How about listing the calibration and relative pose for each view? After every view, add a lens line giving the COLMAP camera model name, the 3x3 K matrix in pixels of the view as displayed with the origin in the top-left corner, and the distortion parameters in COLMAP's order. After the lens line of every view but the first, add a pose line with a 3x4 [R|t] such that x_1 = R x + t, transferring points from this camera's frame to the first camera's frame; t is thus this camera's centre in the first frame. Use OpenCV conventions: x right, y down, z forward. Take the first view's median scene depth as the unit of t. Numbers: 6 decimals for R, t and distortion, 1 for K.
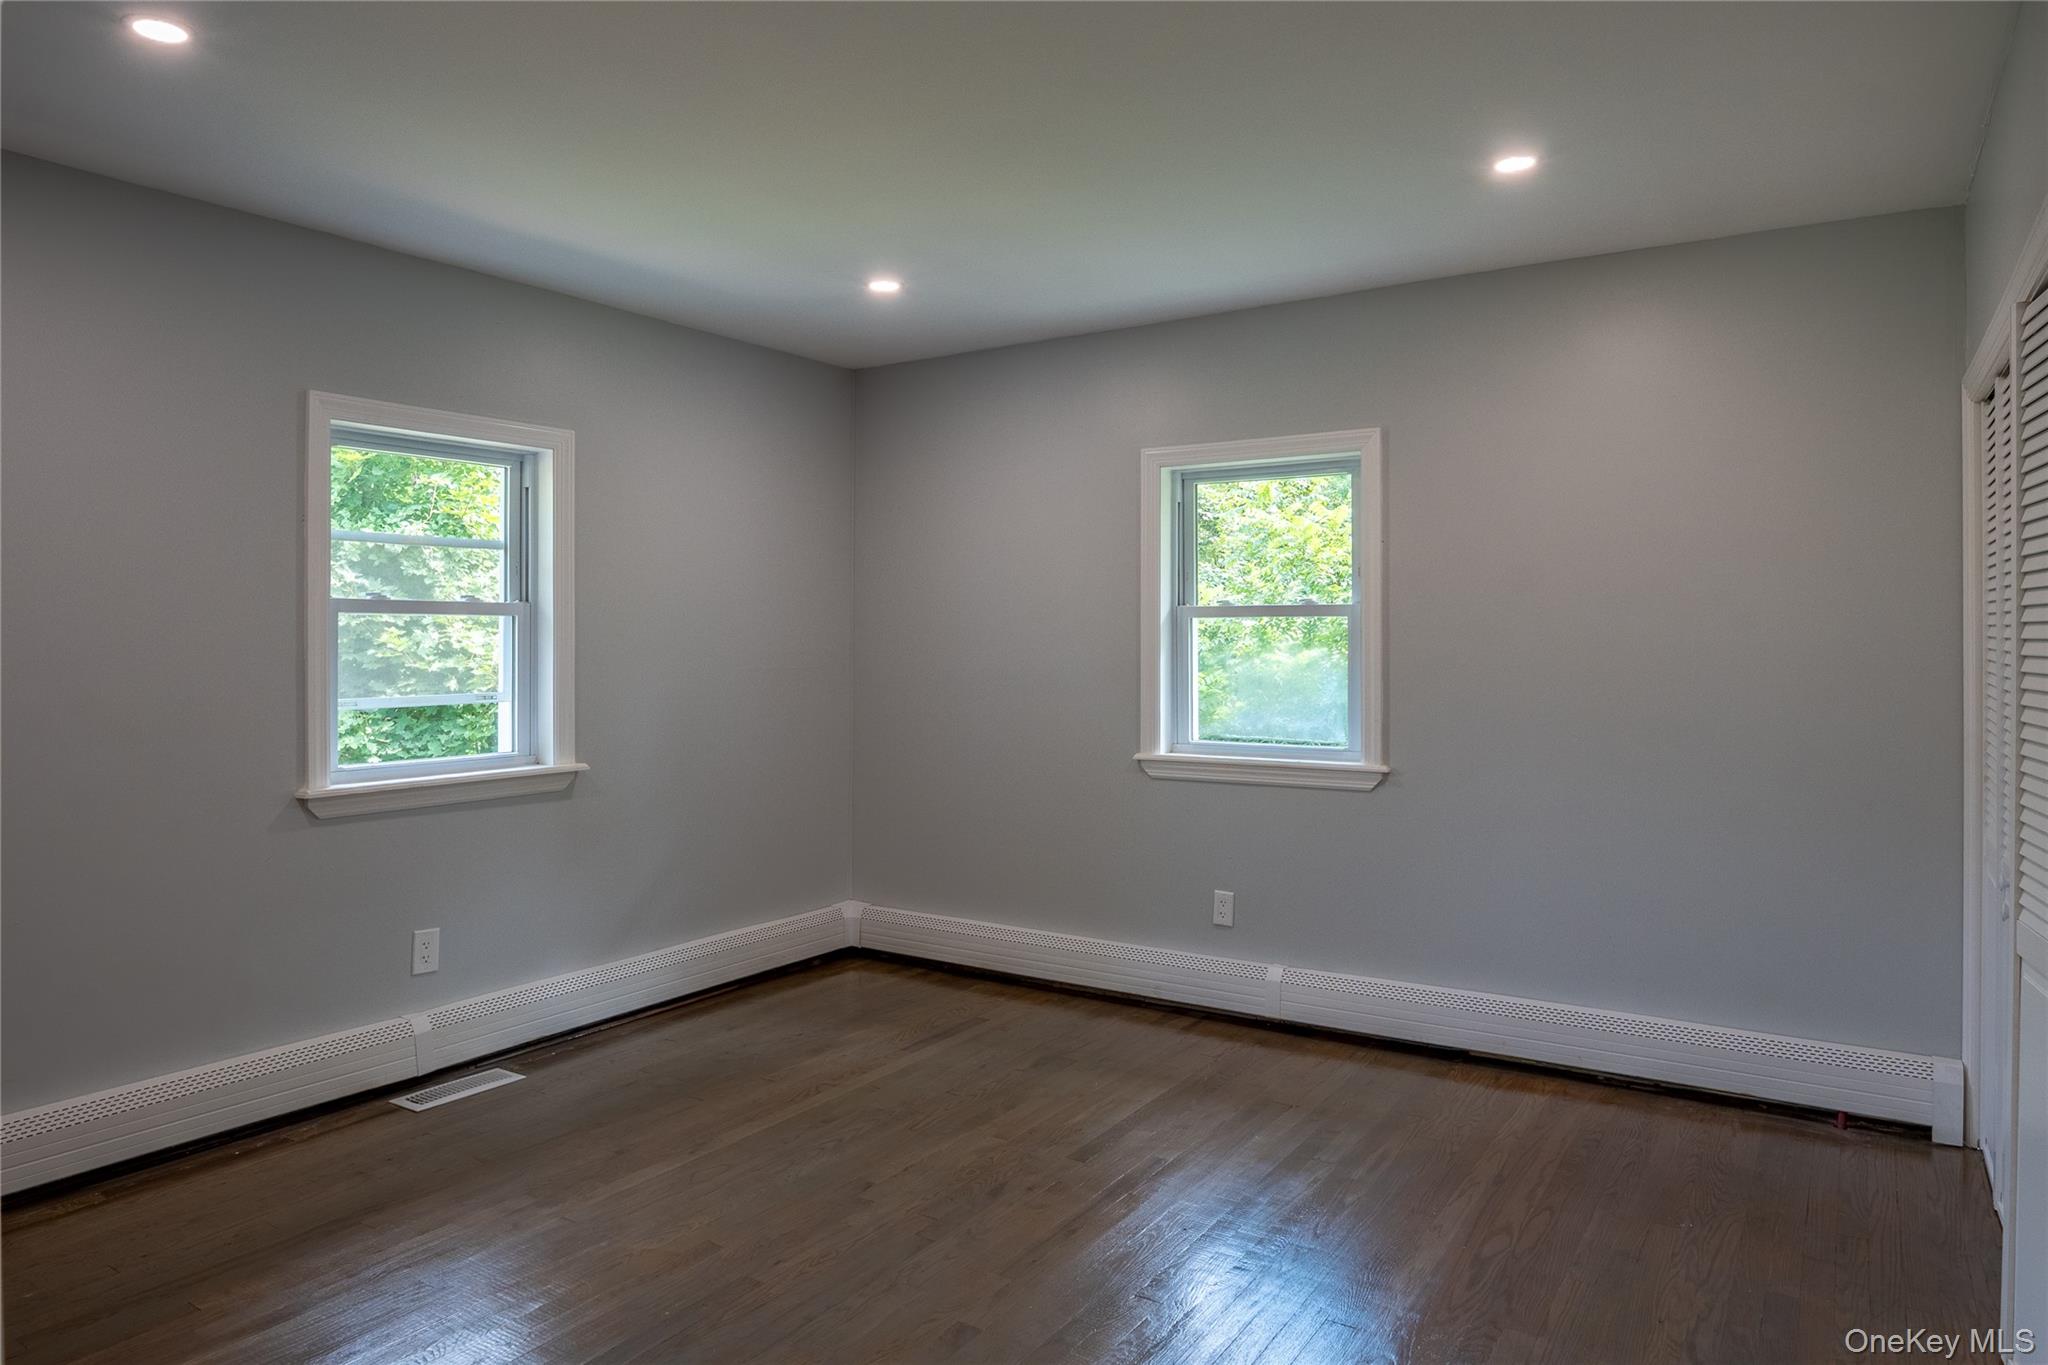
lens RADIAL K [[1297.4, 0, 1011.3], [0, 1297.4, 648.8], [0, 0, 1]] dist [-0.018179, -0.001004]
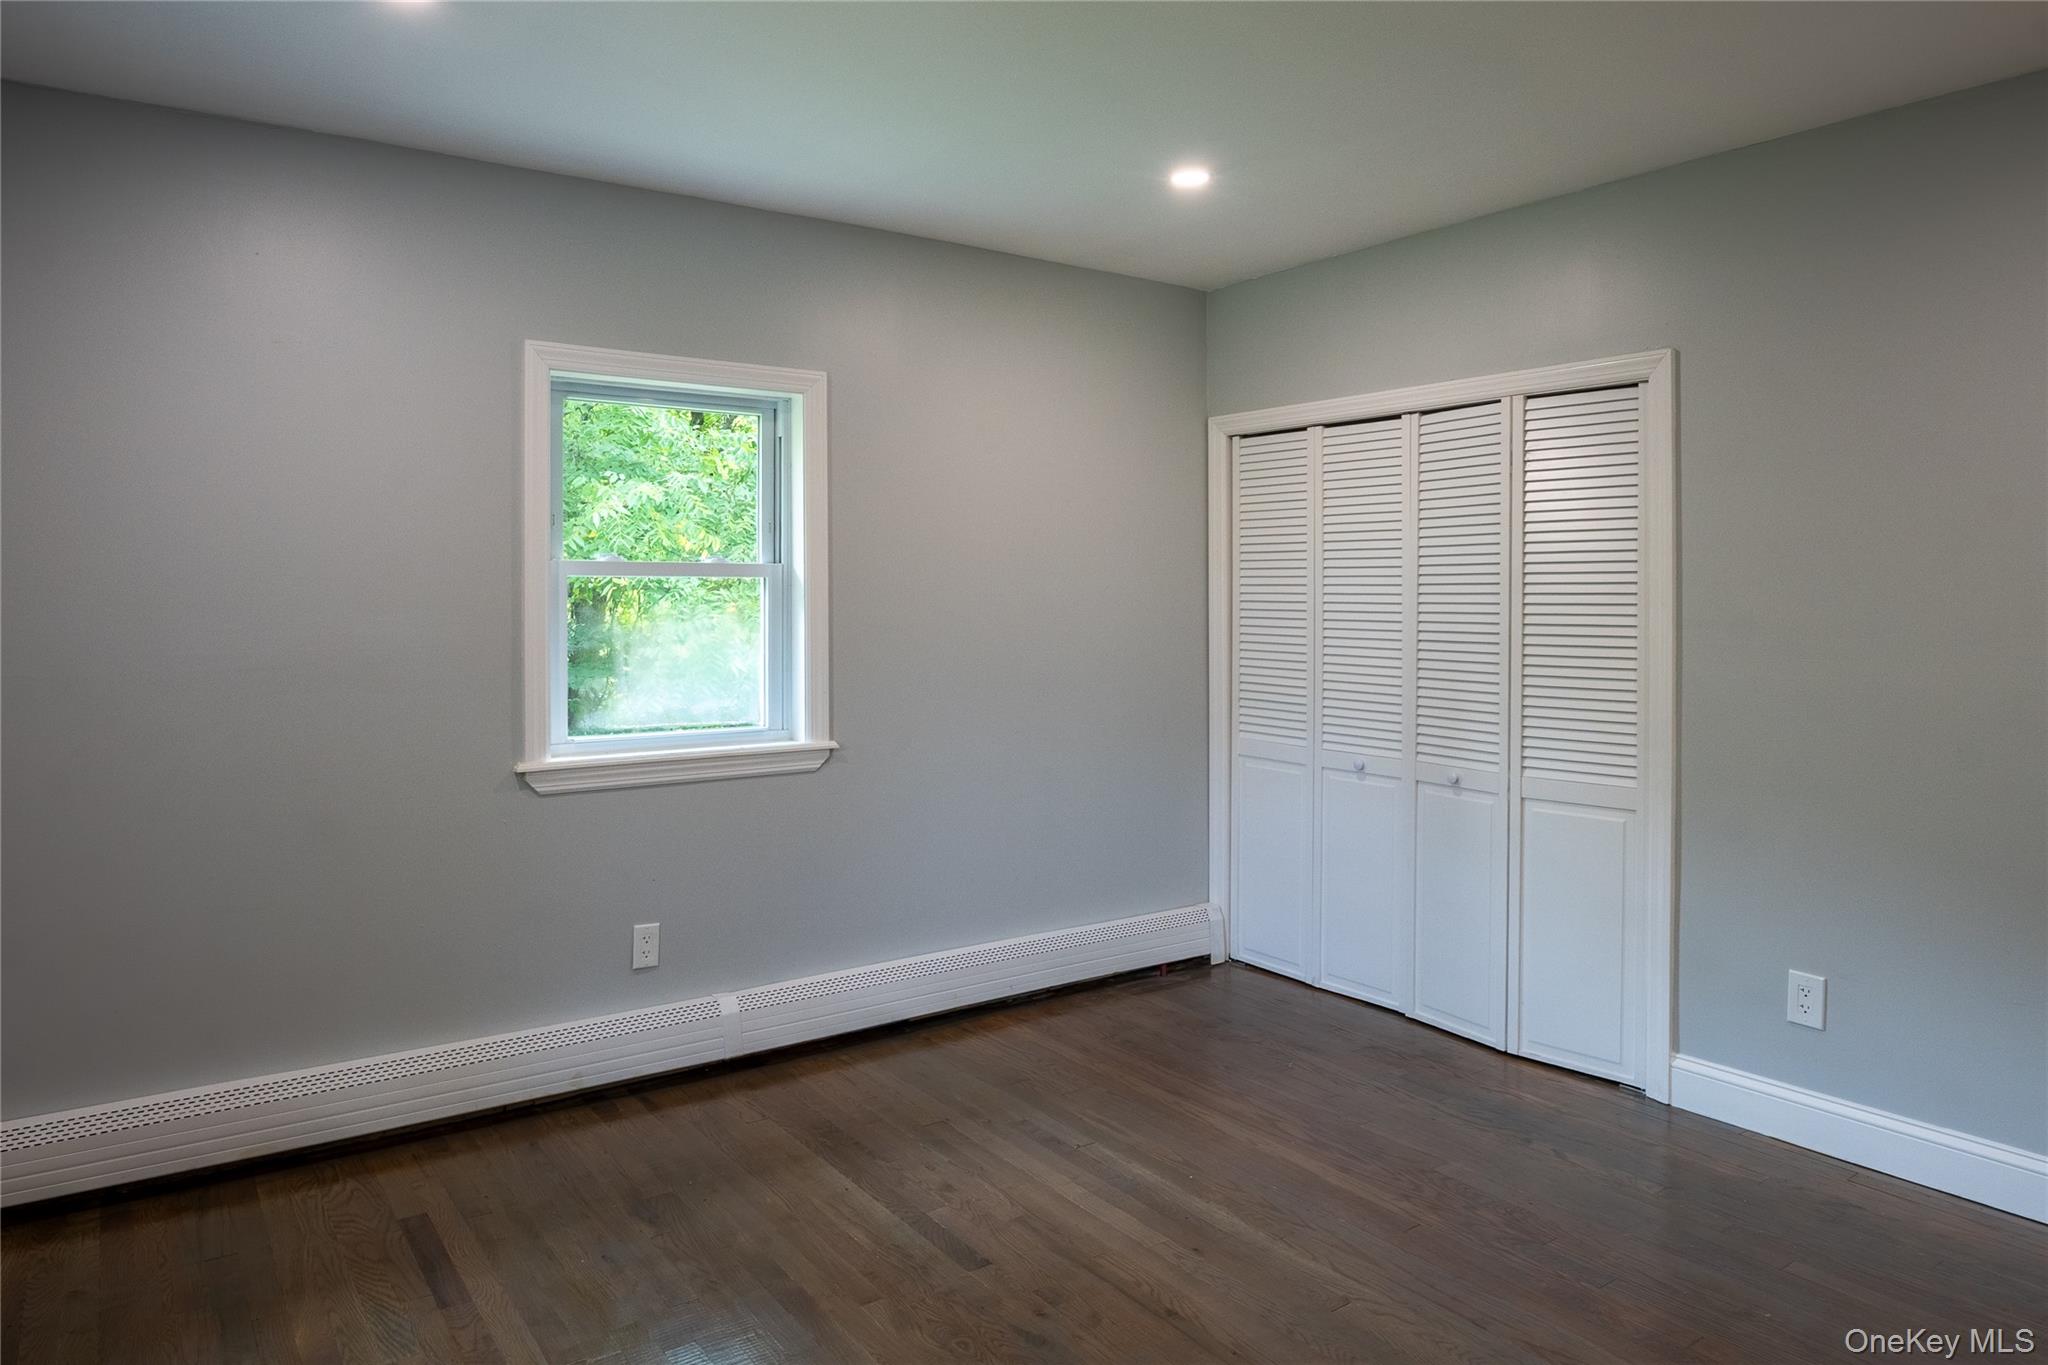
lens RADIAL K [[1297.4, 0, 1011.3], [0, 1297.4, 648.8], [0, 0, 1]] dist [-0.018179, -0.001004]
pose [[0.355414, -0.032734, 0.934136, -0.522175], [0.003311, 0.999424, 0.033762, -0.005979], [-0.934703, -0.008907, 0.355317, 0.554291]]
